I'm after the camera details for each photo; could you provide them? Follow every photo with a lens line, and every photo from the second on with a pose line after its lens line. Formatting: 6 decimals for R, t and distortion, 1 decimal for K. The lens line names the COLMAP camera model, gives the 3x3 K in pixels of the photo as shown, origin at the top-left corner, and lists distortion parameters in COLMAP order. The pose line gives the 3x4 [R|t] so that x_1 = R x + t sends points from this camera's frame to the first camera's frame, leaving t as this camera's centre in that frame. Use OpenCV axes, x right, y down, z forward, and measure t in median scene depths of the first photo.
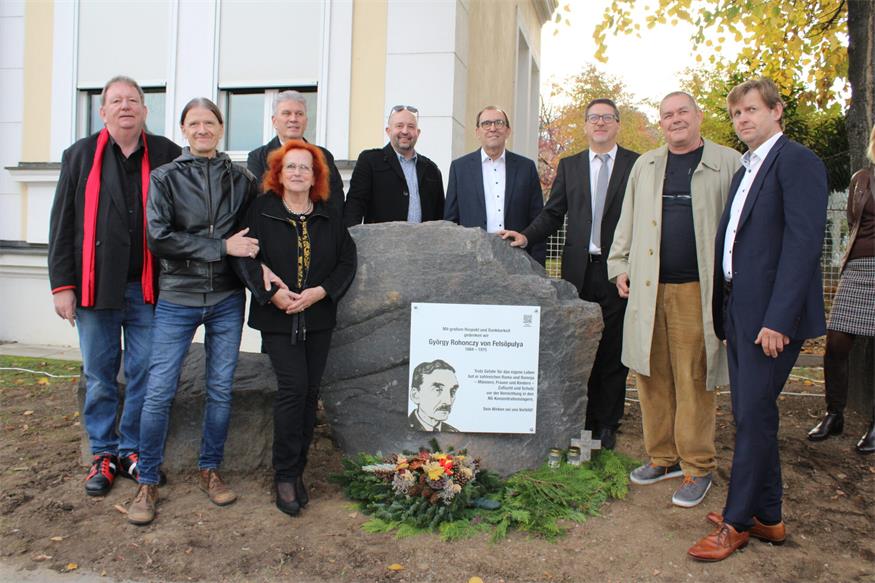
lens RADIAL K [[764.9, 0, 437.7], [0, 764.9, 292.8], [0, 0, 1]] dist [-0.117949, 0.068737]
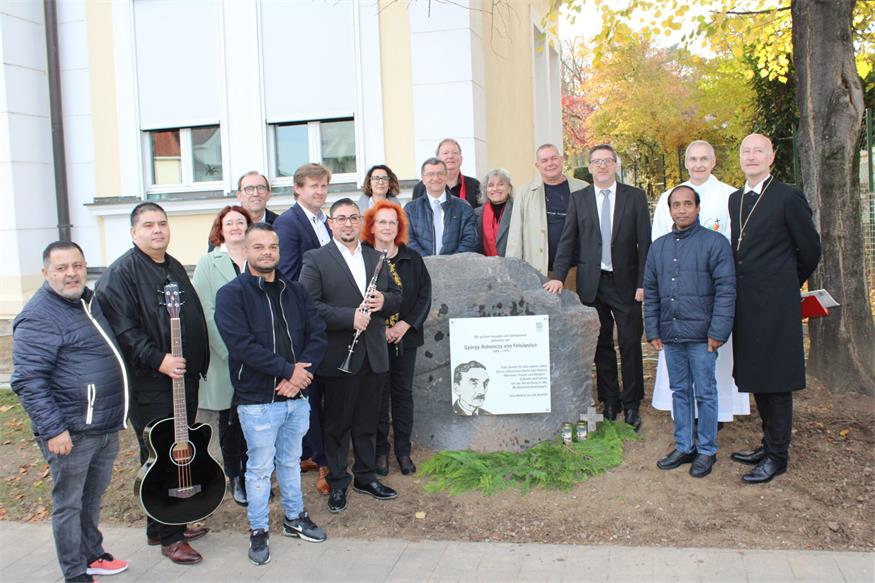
lens RADIAL K [[816.7, 0, 441.2], [0, 816.7, 287.4], [0, 0, 1]] dist [-0.091972, 0.000000]
pose [[0.996659, -0.066978, -0.046738, 0.020188], [0.068671, 0.997004, 0.035600, -0.087815], [0.044214, -0.038691, 0.998273, -0.378386]]
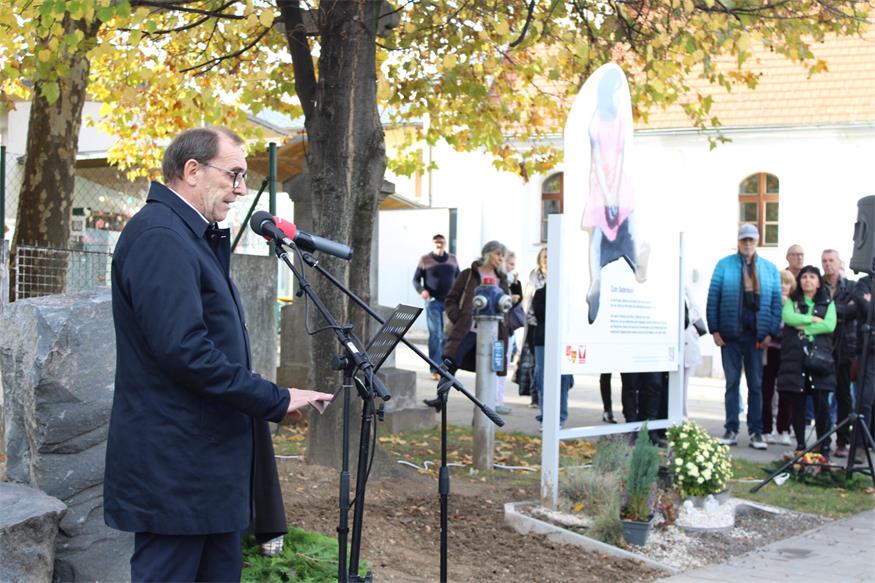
lens RADIAL K [[1460.3, 0, 433.1], [0, 1460.3, 266.6], [0, 0, 1]] dist [0.060208, 0.000000]
pose [[0.370681, 0.022116, 0.928497, -1.395447], [0.037222, 0.998560, -0.038645, -0.036769], [-0.928014, 0.048886, 0.369324, 0.131316]]
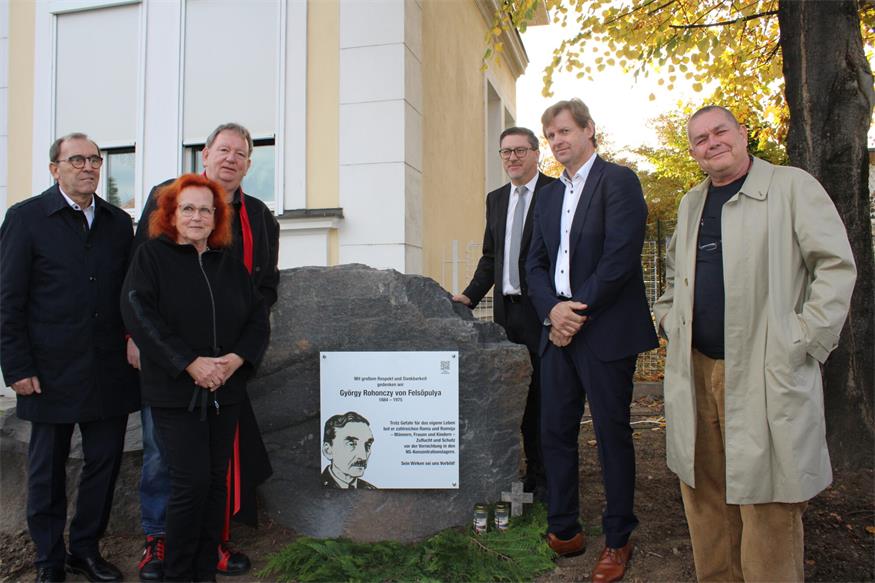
lens RADIAL K [[697.4, 0, 435.3], [0, 697.4, 290.3], [0, 0, 1]] dist [-0.139702, 0.089769]
pose [[0.999004, -0.036468, -0.025701, 0.126661], [0.034840, 0.997520, -0.061161, -0.005164], [0.027868, 0.060205, 0.997797, 0.143447]]
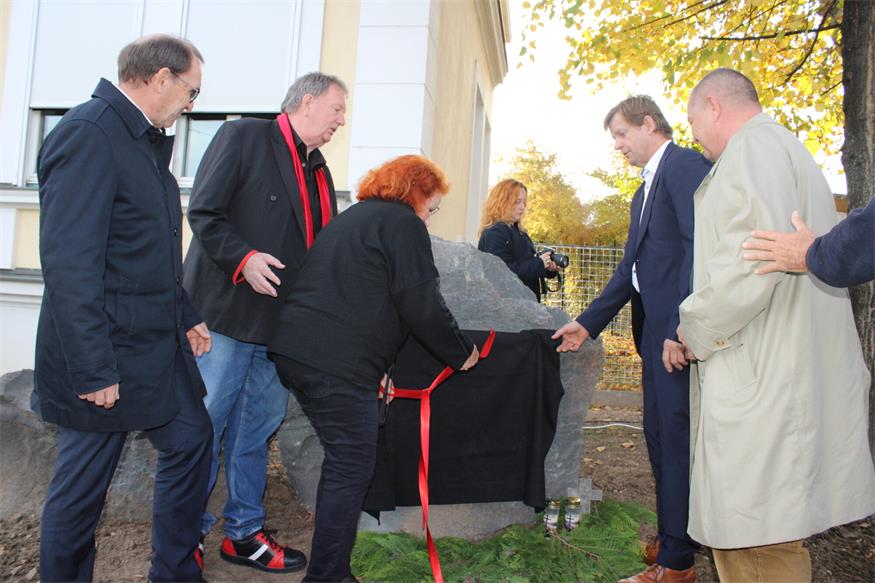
lens RADIAL K [[697.4, 0, 433.3], [0, 697.4, 293.7], [0, 0, 1]] dist [-0.139702, 0.089769]
pose [[0.996388, 0.031027, 0.079043, -0.046583], [-0.024913, 0.996704, -0.077198, 0.034555], [-0.081178, 0.074950, 0.993878, 0.213152]]
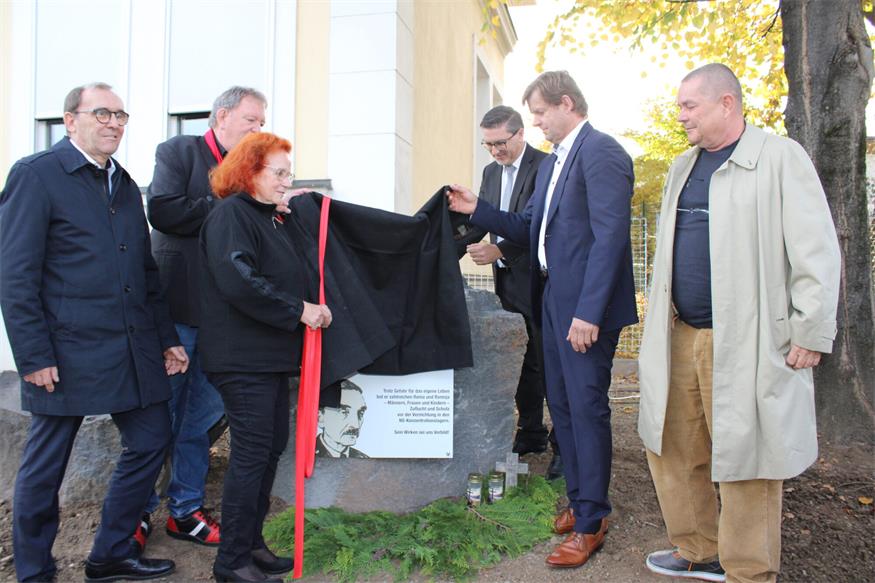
lens RADIAL K [[697.4, 0, 436.9], [0, 697.4, 290.2], [0, 0, 1]] dist [-0.139702, 0.089769]
pose [[0.999719, -0.023554, 0.002755, 0.108755], [0.023639, 0.999068, -0.036119, 0.013328], [-0.001902, 0.036174, 0.999344, 0.160307]]
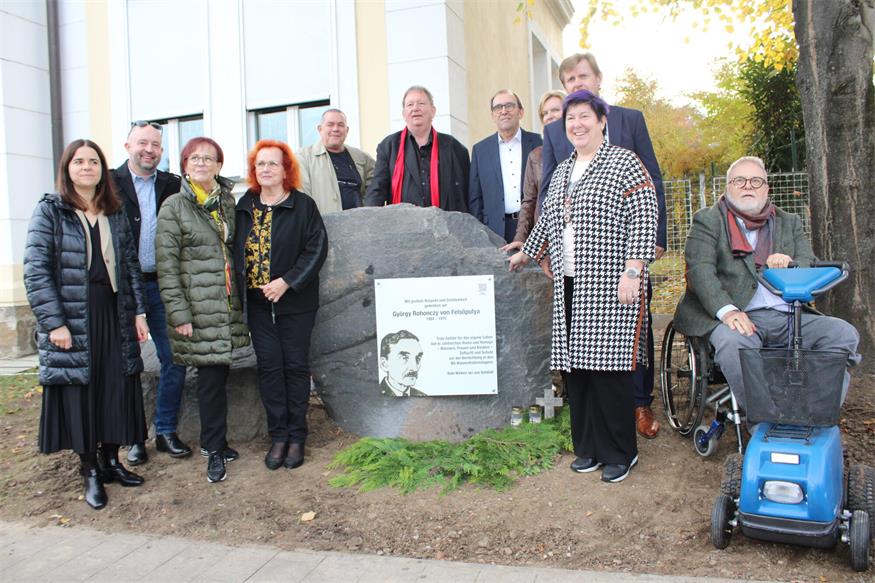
lens RADIAL K [[697.4, 0, 440.8], [0, 697.4, 289.7], [0, 0, 1]] dist [-0.139702, 0.089769]
pose [[0.991623, -0.065920, -0.111077, 0.162764], [0.065733, 0.997823, -0.005344, 0.037502], [0.111187, -0.002003, 0.993797, 0.019650]]
